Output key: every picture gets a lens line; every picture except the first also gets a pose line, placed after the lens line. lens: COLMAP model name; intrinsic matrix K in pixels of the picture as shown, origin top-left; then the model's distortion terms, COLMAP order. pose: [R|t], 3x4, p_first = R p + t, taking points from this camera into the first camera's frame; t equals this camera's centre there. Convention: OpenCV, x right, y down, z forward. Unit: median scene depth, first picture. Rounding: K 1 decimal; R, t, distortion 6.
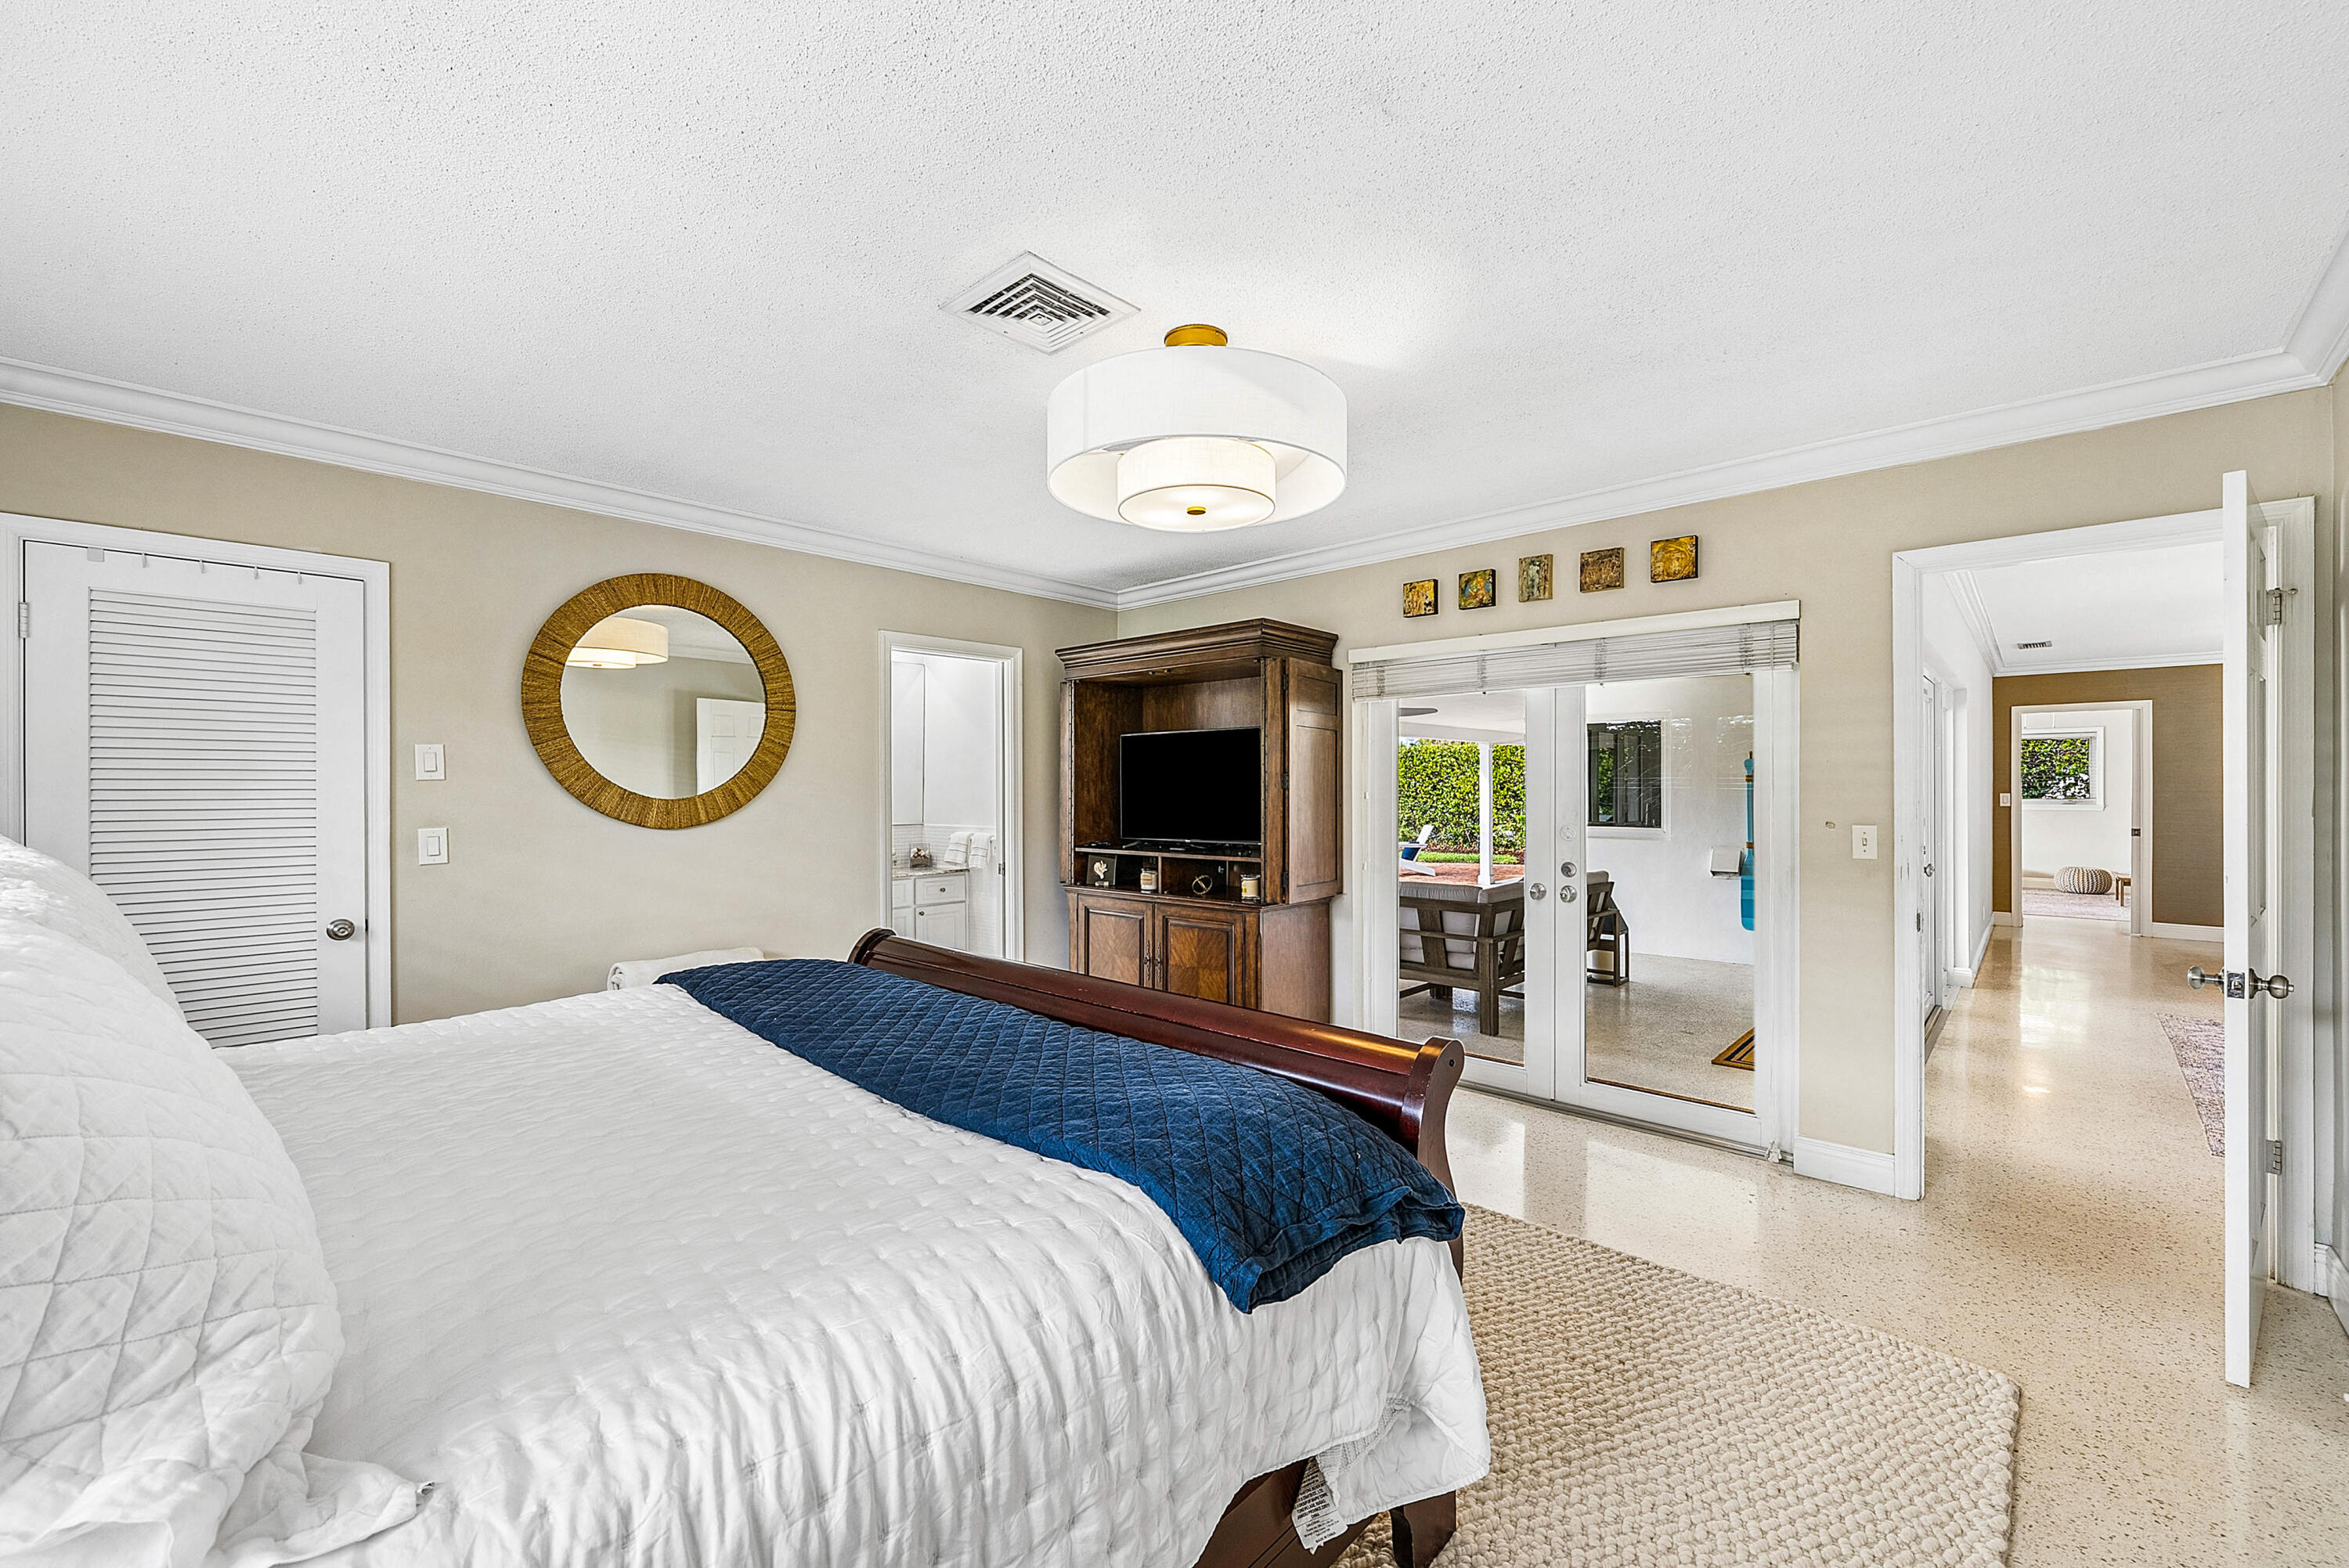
lens RADIAL K [[1045.3, 0, 1236.2], [0, 1045.3, 779.1], [0, 0, 1]] dist [-0.001219, -0.000187]
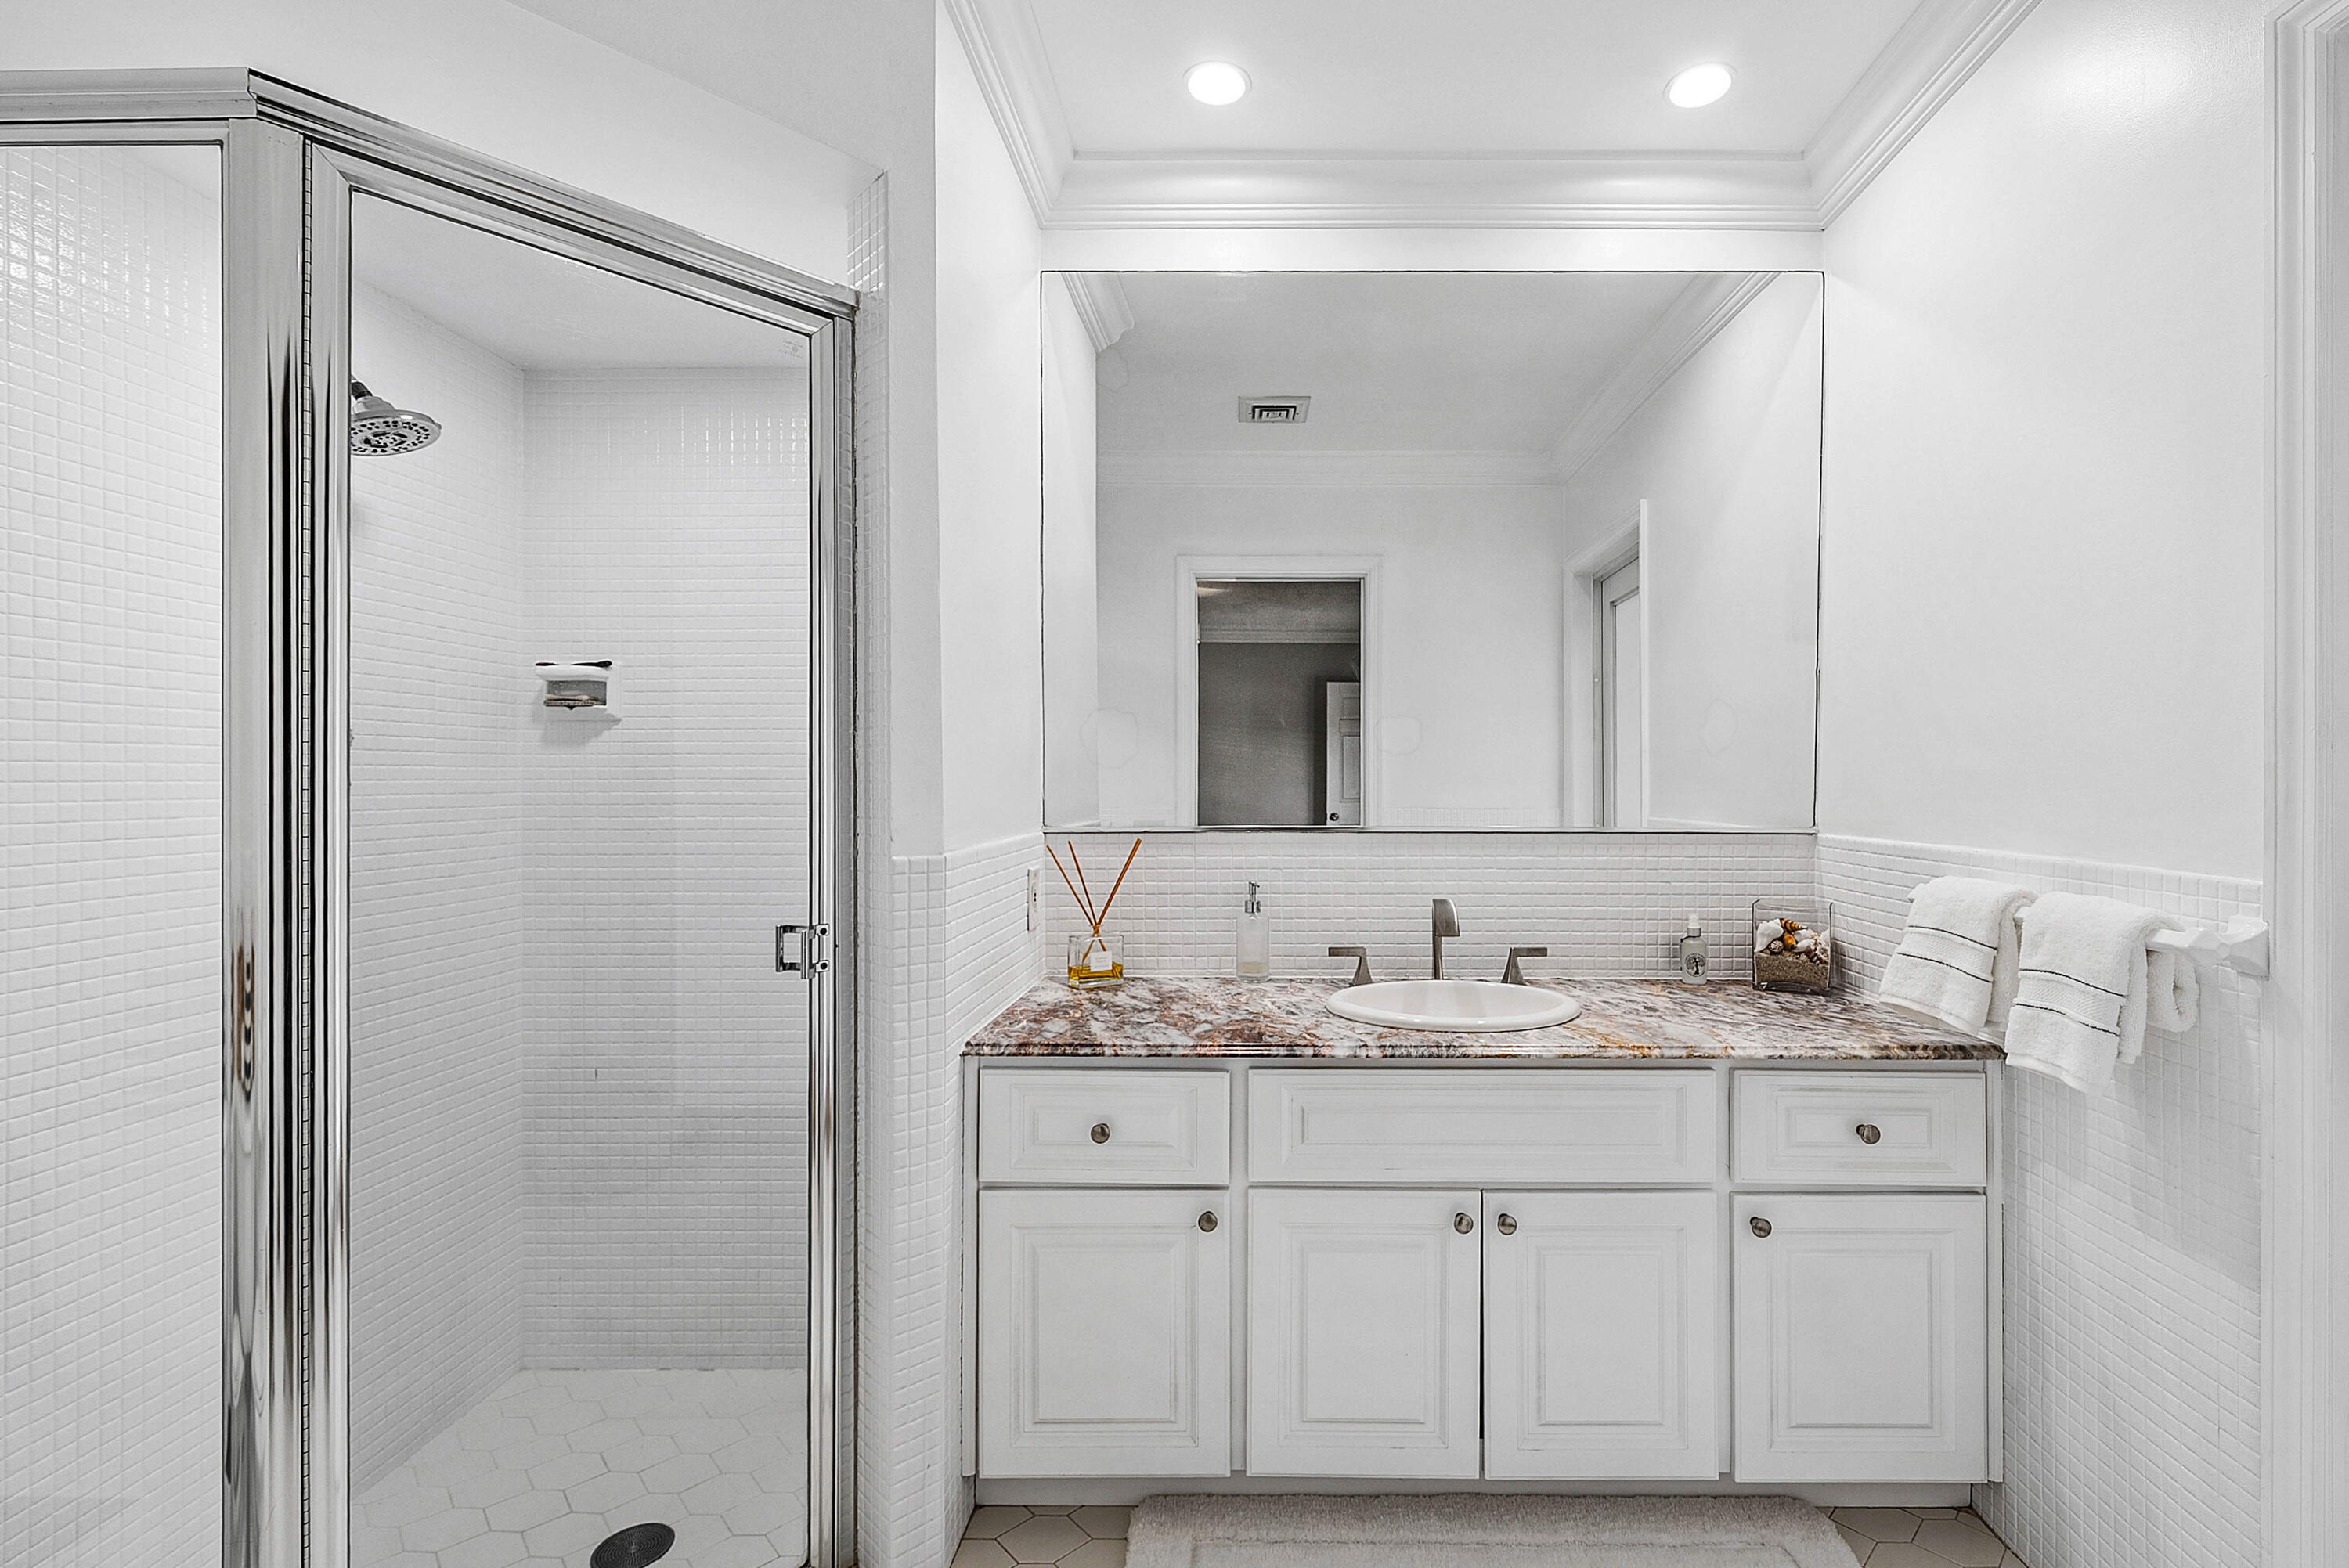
lens RADIAL K [[1045.3, 0, 1236.2], [0, 1045.3, 779.1], [0, 0, 1]] dist [-0.001219, -0.000187]
pose [[0.632485, 0.002610, -0.774569, -0.189220], [0.005646, 0.999952, 0.007980, 0.026749], [0.774552, -0.009420, 0.632440, 0.739594]]
